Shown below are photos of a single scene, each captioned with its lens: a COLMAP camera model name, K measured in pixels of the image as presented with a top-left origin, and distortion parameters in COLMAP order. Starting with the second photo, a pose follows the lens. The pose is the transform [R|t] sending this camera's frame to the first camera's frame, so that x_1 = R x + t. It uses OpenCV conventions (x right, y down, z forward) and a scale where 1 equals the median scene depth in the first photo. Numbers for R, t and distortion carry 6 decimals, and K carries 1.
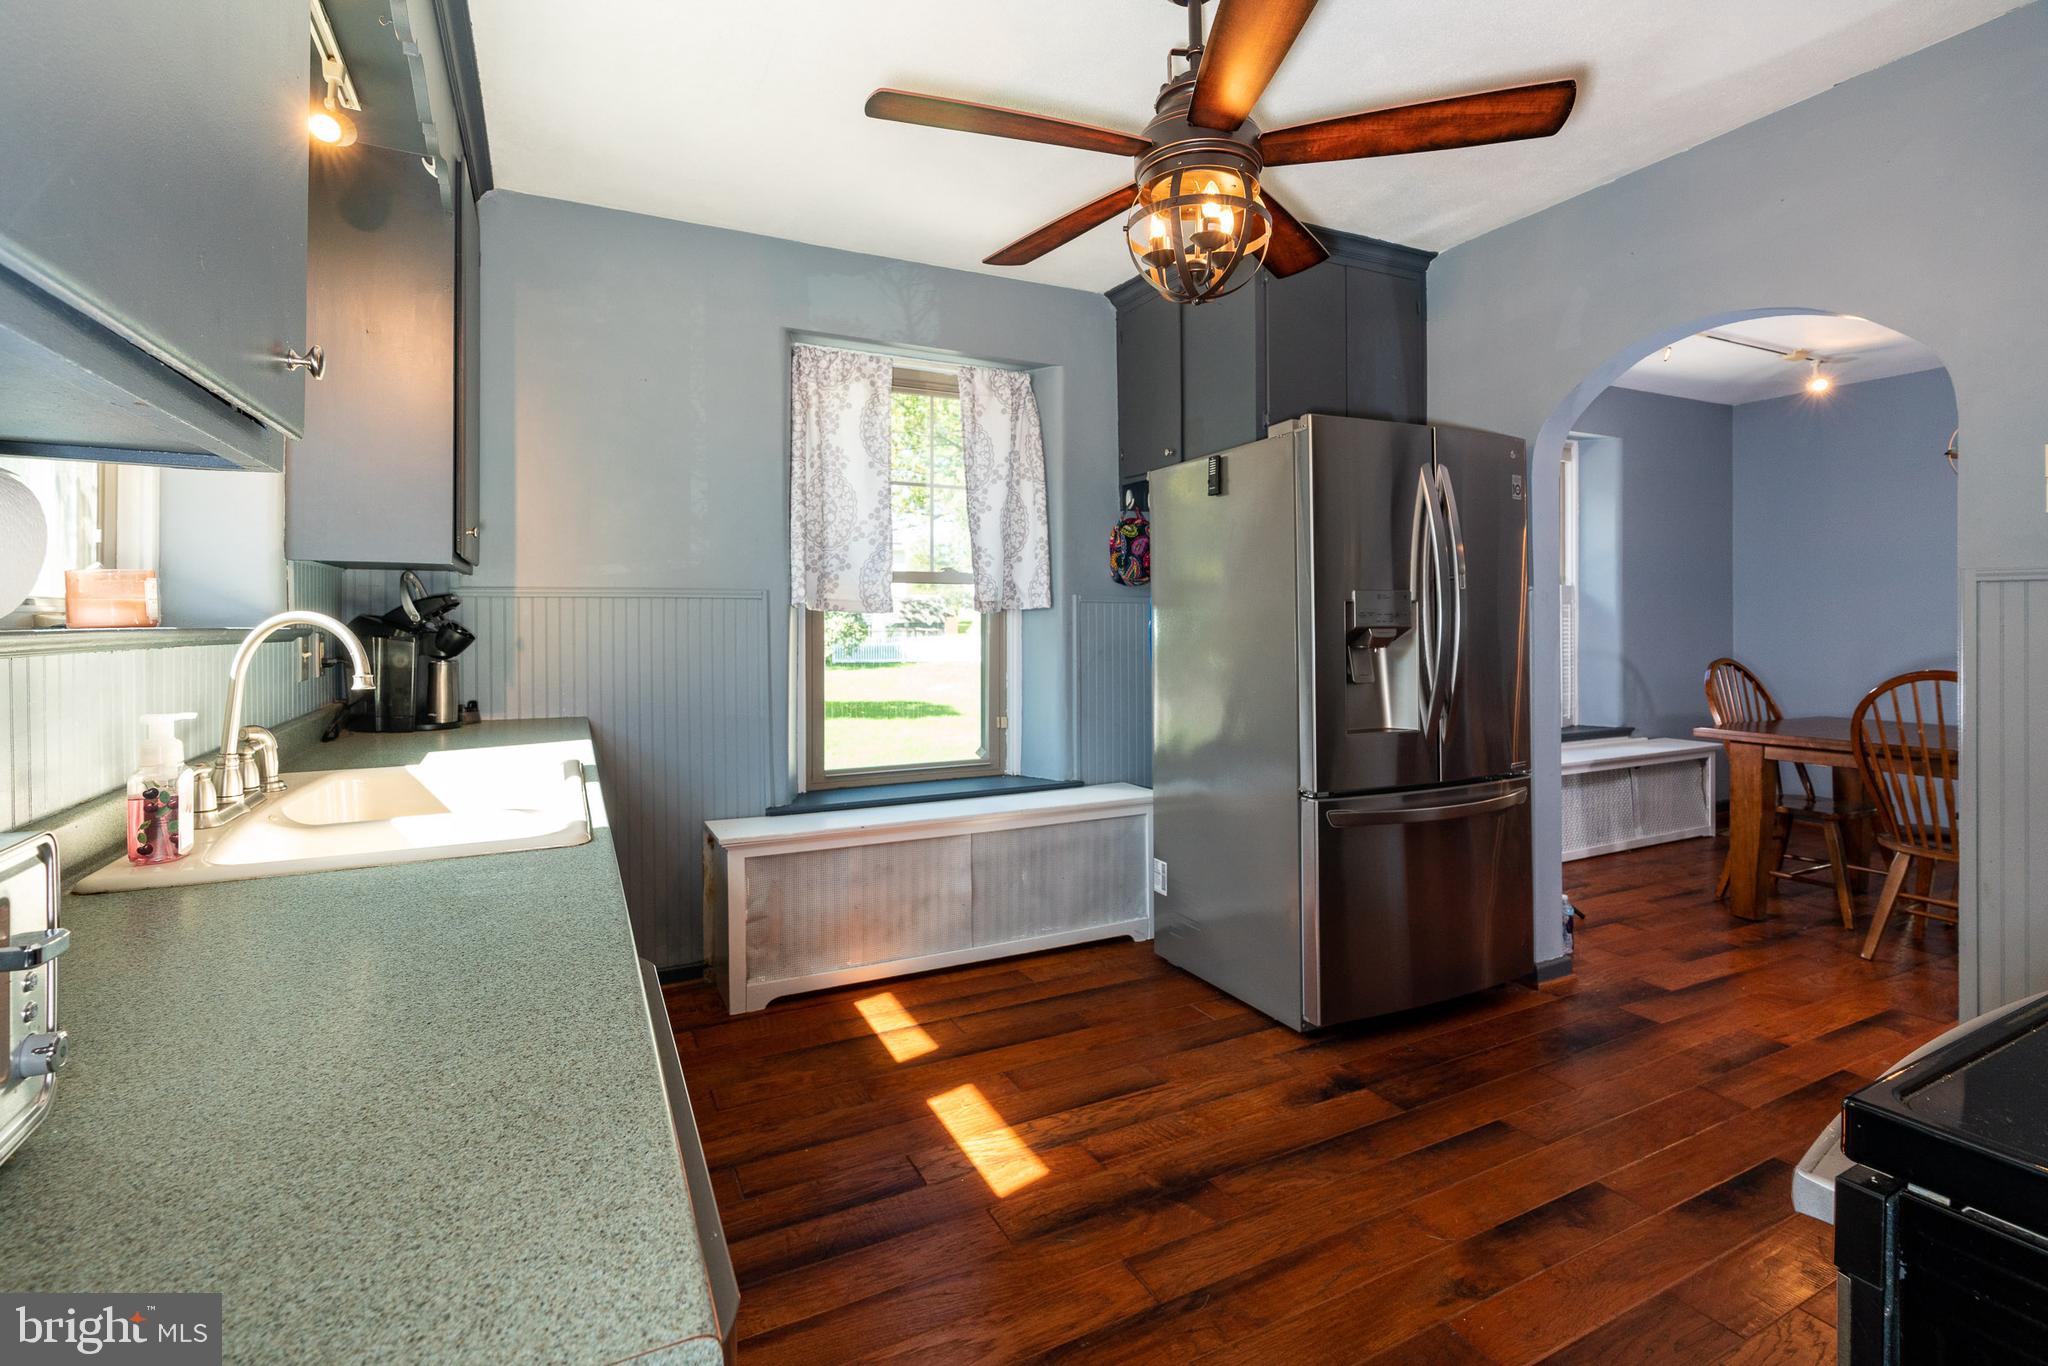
lens RADIAL K [[944.2, 0, 1017.1], [0, 944.2, 607.1], [0, 0, 1]] dist [-0.001534, 0.001266]
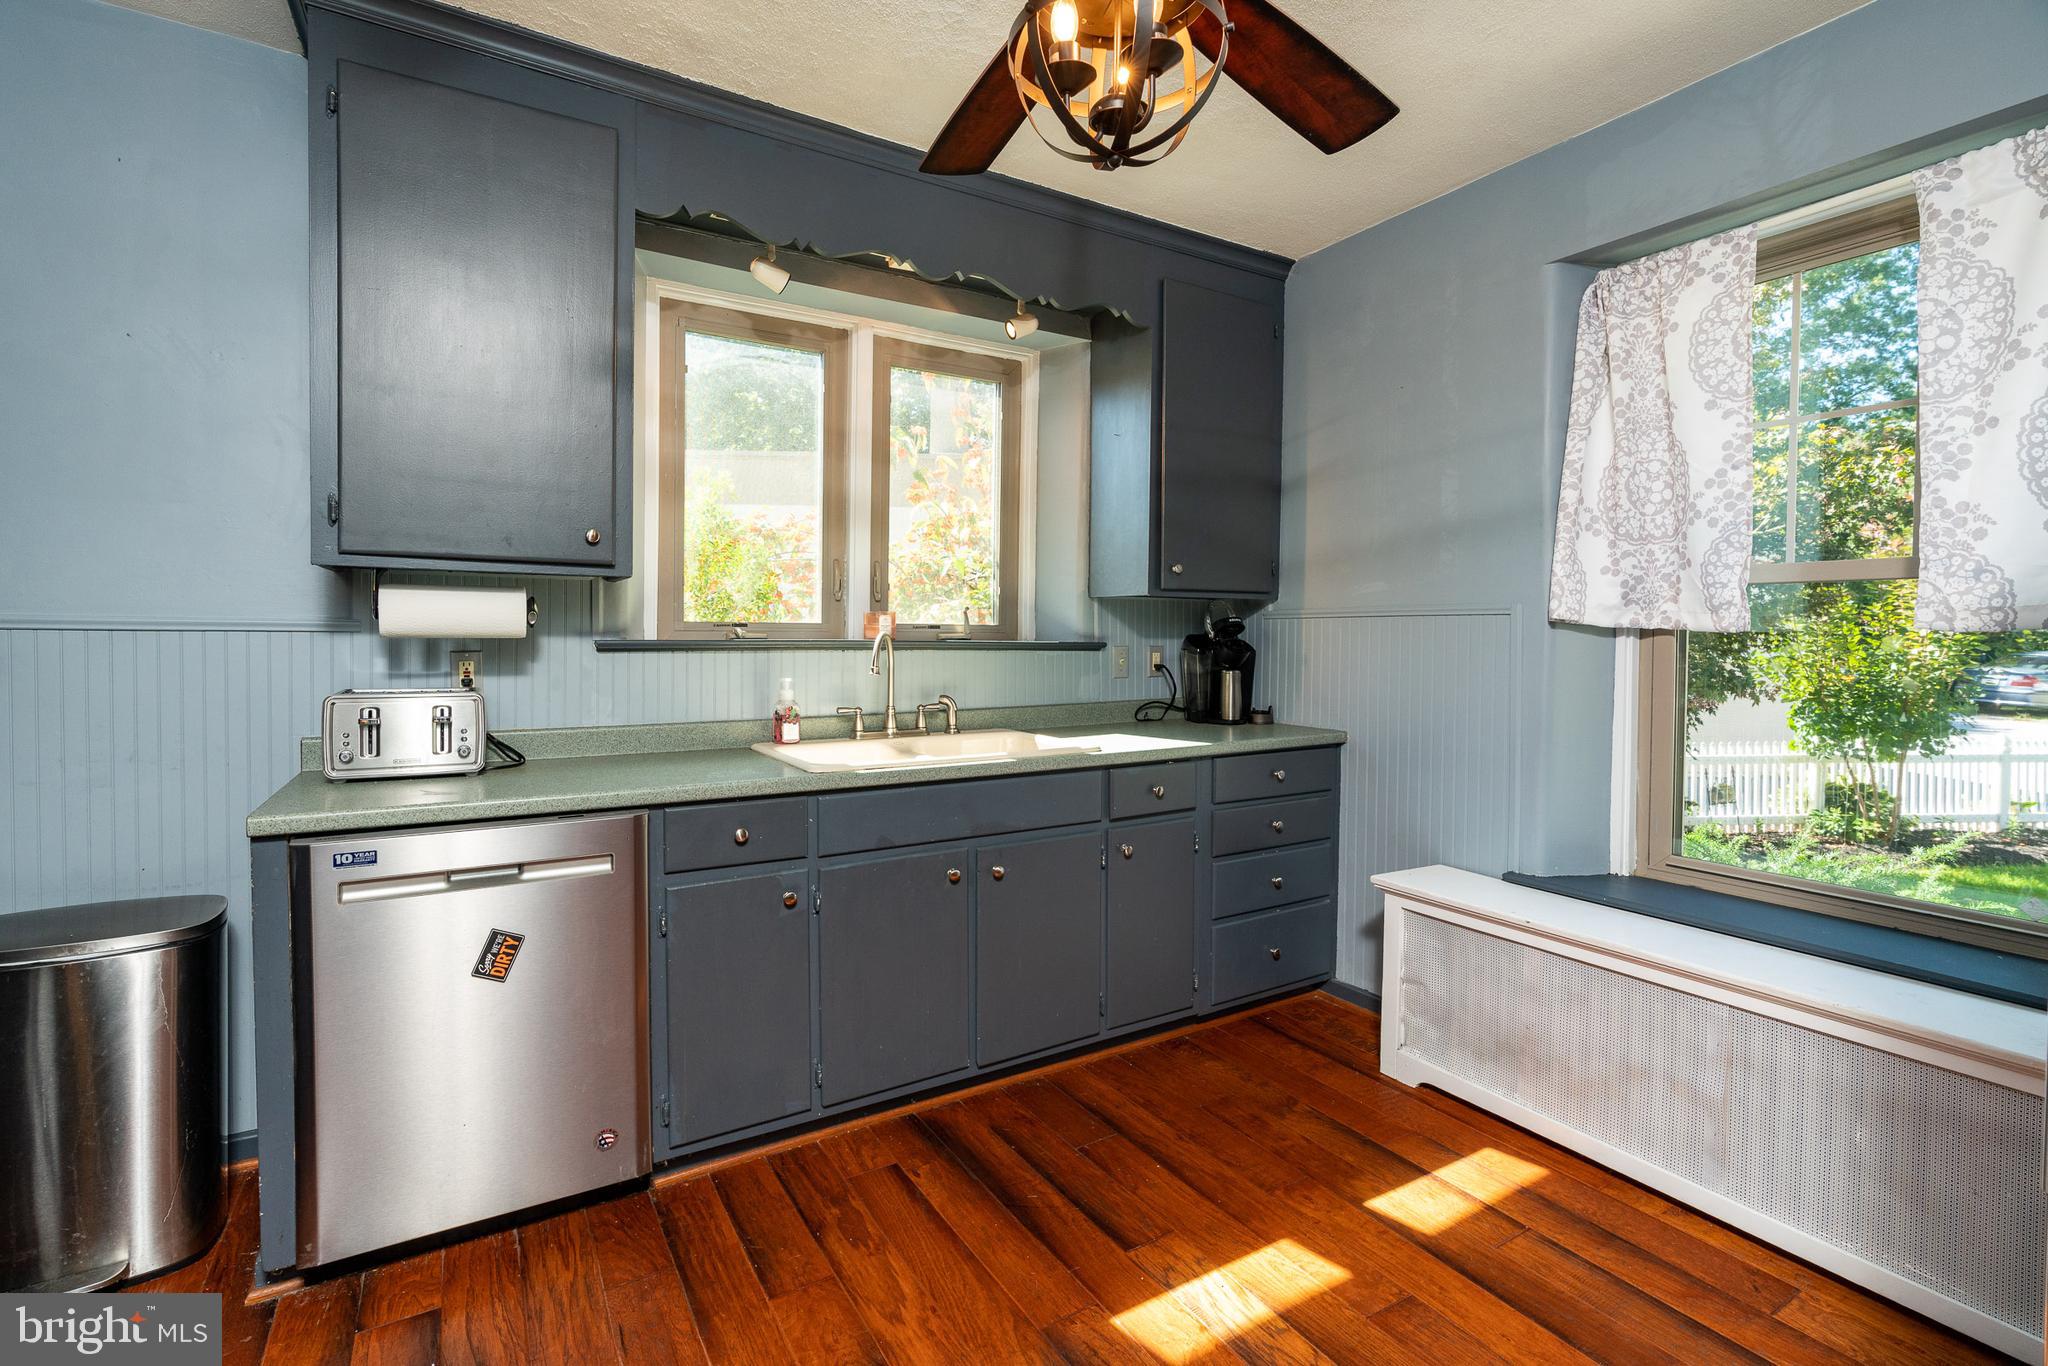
lens RADIAL K [[913.4, 0, 1013.1], [0, 913.4, 652.5], [0, 0, 1]] dist [-0.003261, 0.000118]
pose [[0.078845, 0.020768, -0.996671, 0.579404], [0.005665, 0.999757, 0.021281, 0.005681], [0.996871, -0.007324, 0.078708, 0.620113]]
